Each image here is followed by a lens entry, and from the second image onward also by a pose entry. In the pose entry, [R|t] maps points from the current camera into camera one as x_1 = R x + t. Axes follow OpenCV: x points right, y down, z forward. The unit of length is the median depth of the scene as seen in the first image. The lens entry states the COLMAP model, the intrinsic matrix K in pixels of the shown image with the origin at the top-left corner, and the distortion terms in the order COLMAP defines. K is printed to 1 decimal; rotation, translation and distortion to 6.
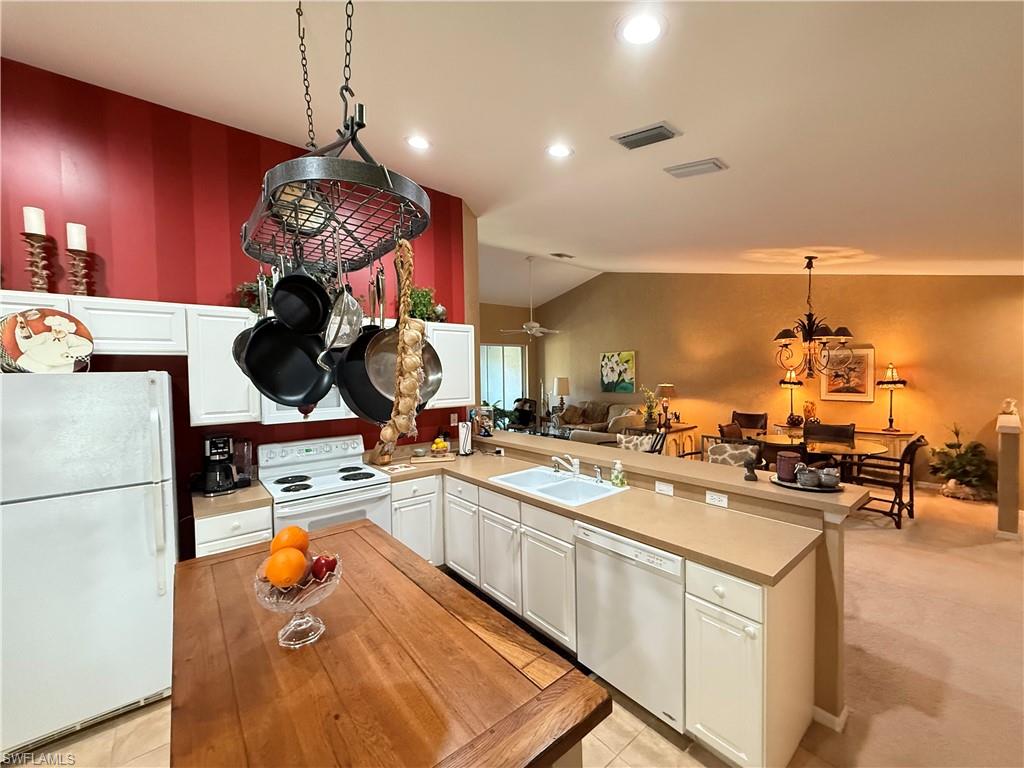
lens RADIAL K [[410.5, 0, 509.1], [0, 410.5, 383.4], [0, 0, 1]] dist [-0.000002, -0.000104]
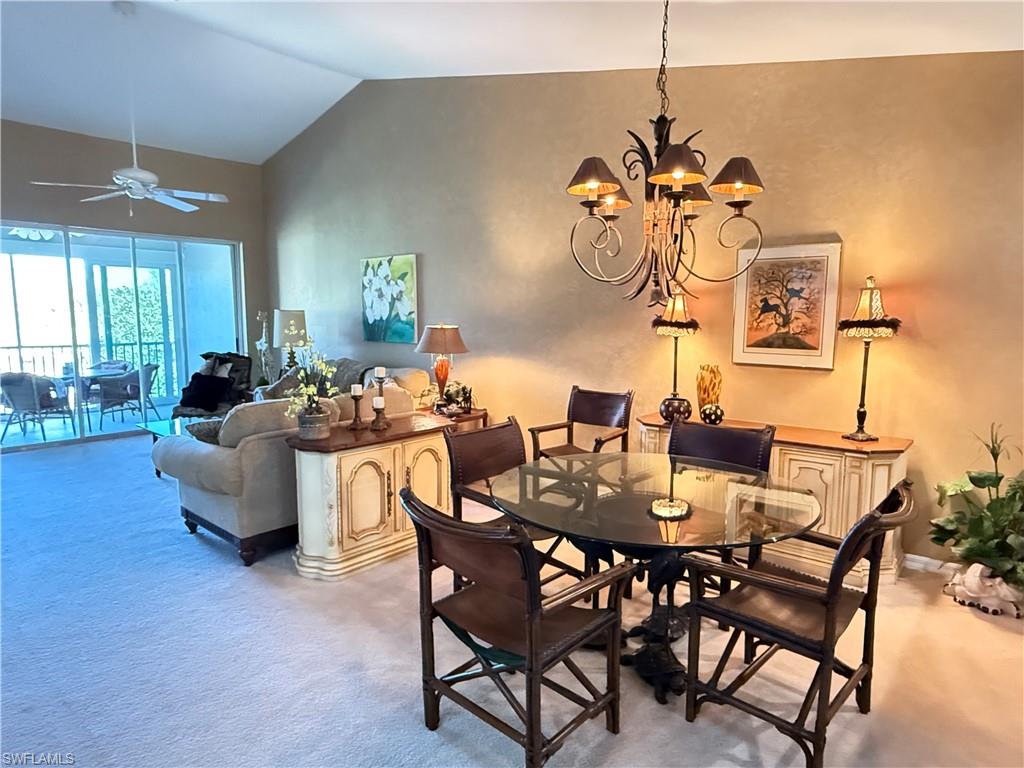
lens RADIAL K [[609.1, 0, 516.3], [0, 609.1, 386.6], [0, 0, 1]] dist [-0.001058, 0.003660]
pose [[0.986158, 0.000875, 0.165806, 0.869512], [-0.016350, 0.995626, 0.091987, 0.017897], [-0.165000, -0.093424, 0.981859, 0.816587]]
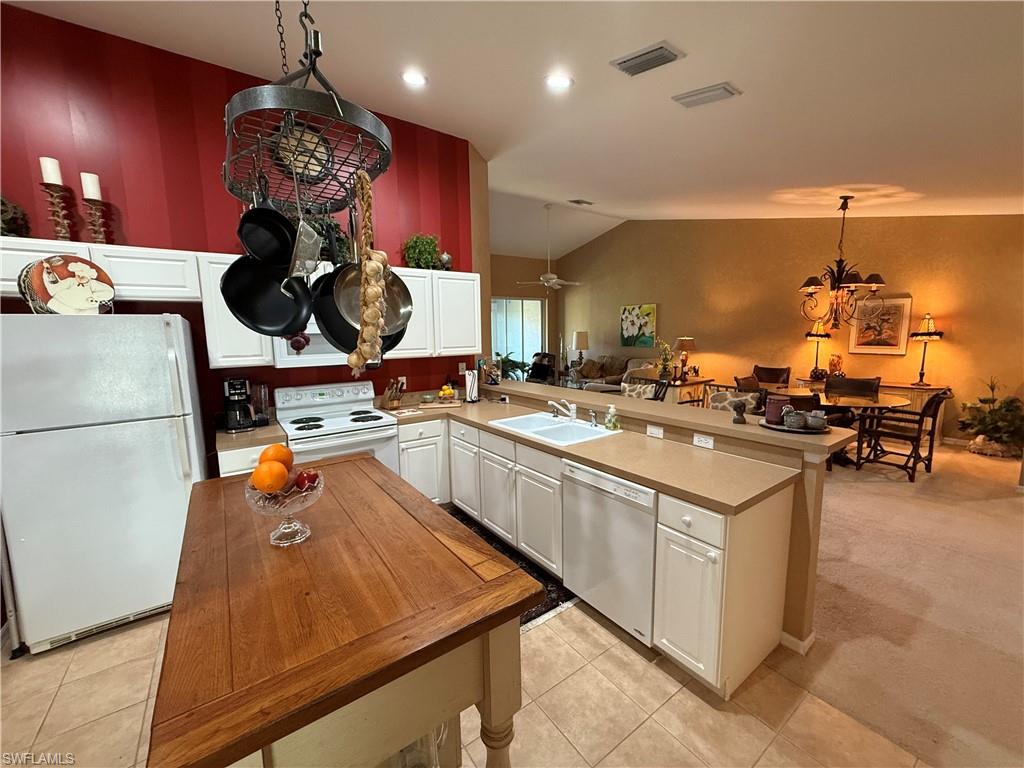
lens RADIAL K [[410.5, 0, 508.9], [0, 410.5, 384.3], [0, 0, 1]] dist [-0.000002, -0.000104]
pose [[0.997858, 0.008286, -0.064892, 0.064976], [-0.001401, 0.994424, 0.105444, 0.025799], [0.065404, -0.105128, 0.992306, -0.018852]]
